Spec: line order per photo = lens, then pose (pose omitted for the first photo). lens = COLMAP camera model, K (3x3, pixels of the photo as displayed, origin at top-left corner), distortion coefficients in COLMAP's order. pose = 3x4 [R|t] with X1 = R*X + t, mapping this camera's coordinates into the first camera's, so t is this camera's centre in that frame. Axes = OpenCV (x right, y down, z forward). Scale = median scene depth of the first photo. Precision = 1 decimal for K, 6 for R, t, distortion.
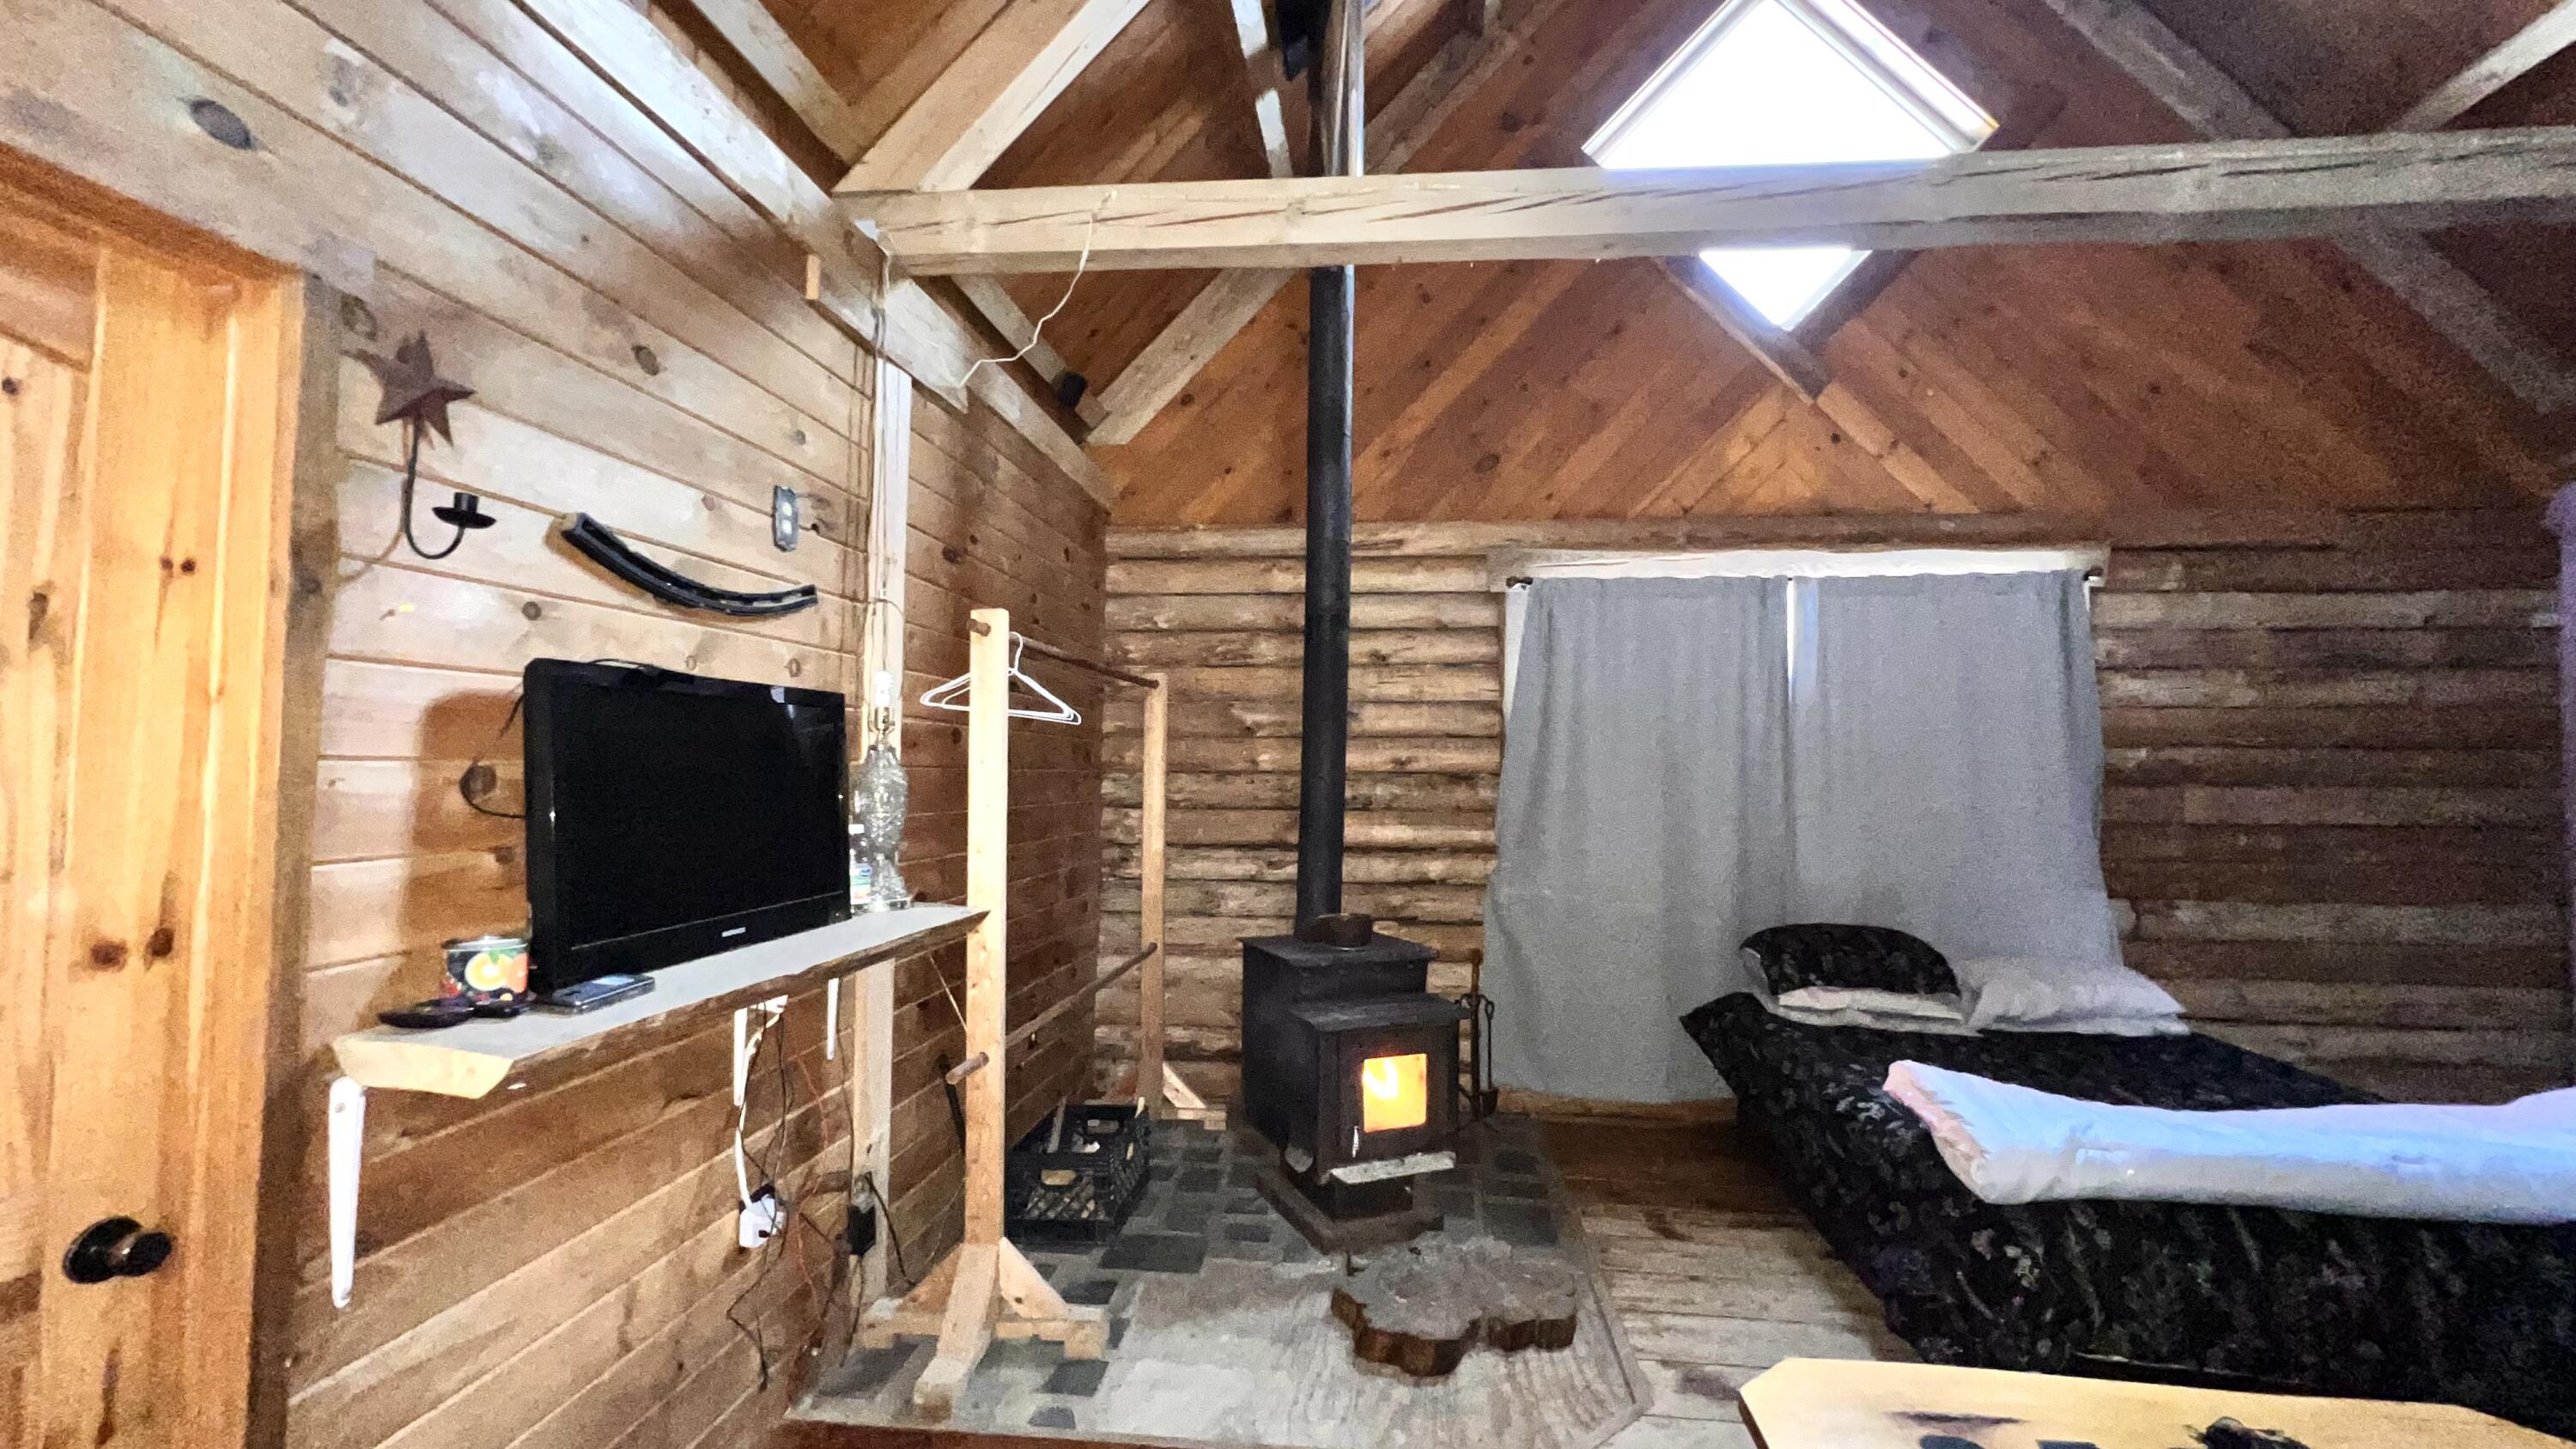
lens RADIAL K [[1045.7, 0, 1293.1], [0, 1045.7, 743.9], [0, 0, 1]] dist [-0.000047, 0.000002]
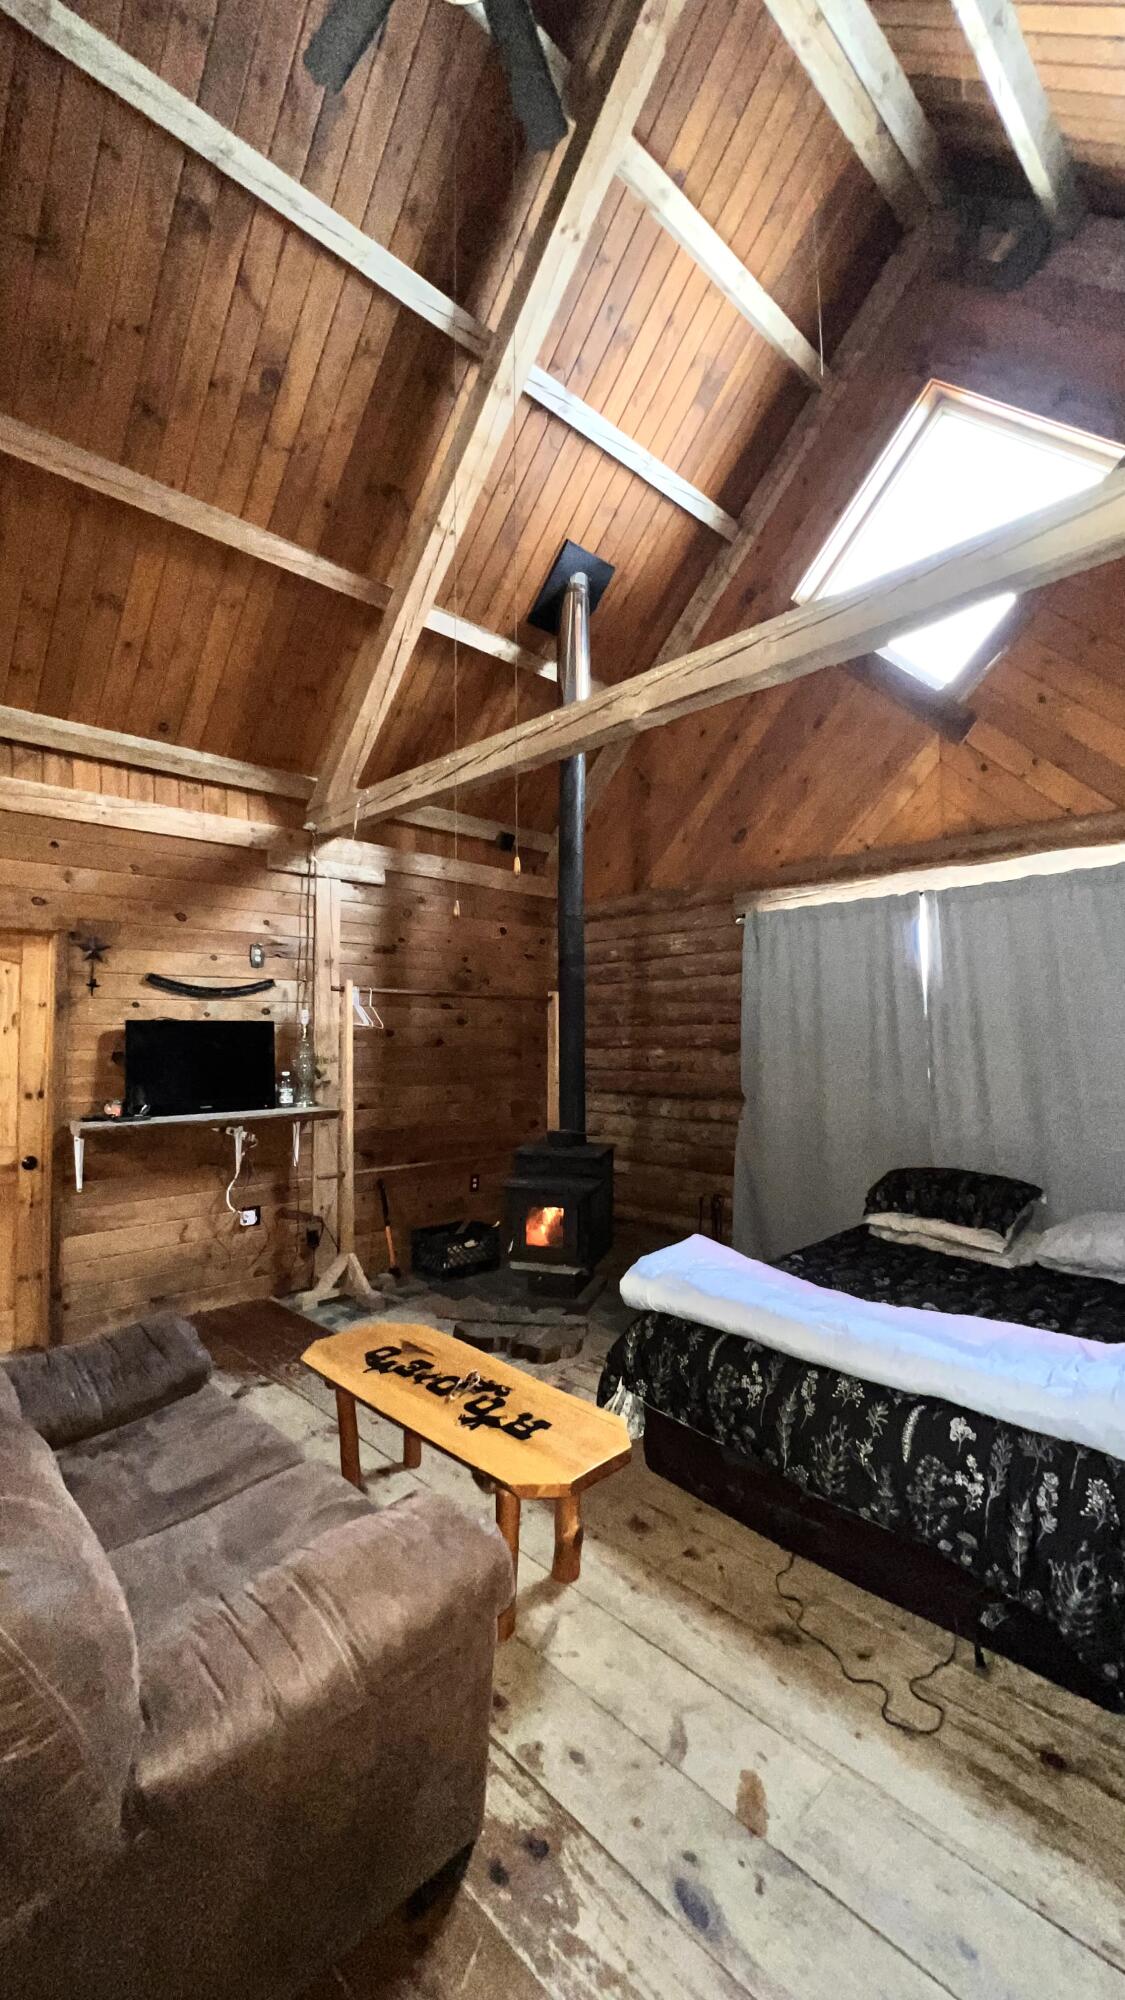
lens RADIAL K [[811.7, 0, 562.5], [0, 811.7, 1000.0], [0, 0, 1]] dist [-0.000047, 0.000002]
pose [[0.733954, -0.031975, -0.678446, 1.308586], [0.022417, 0.999487, -0.022854, -0.033185], [0.678829, 0.001565, 0.734295, 0.008827]]
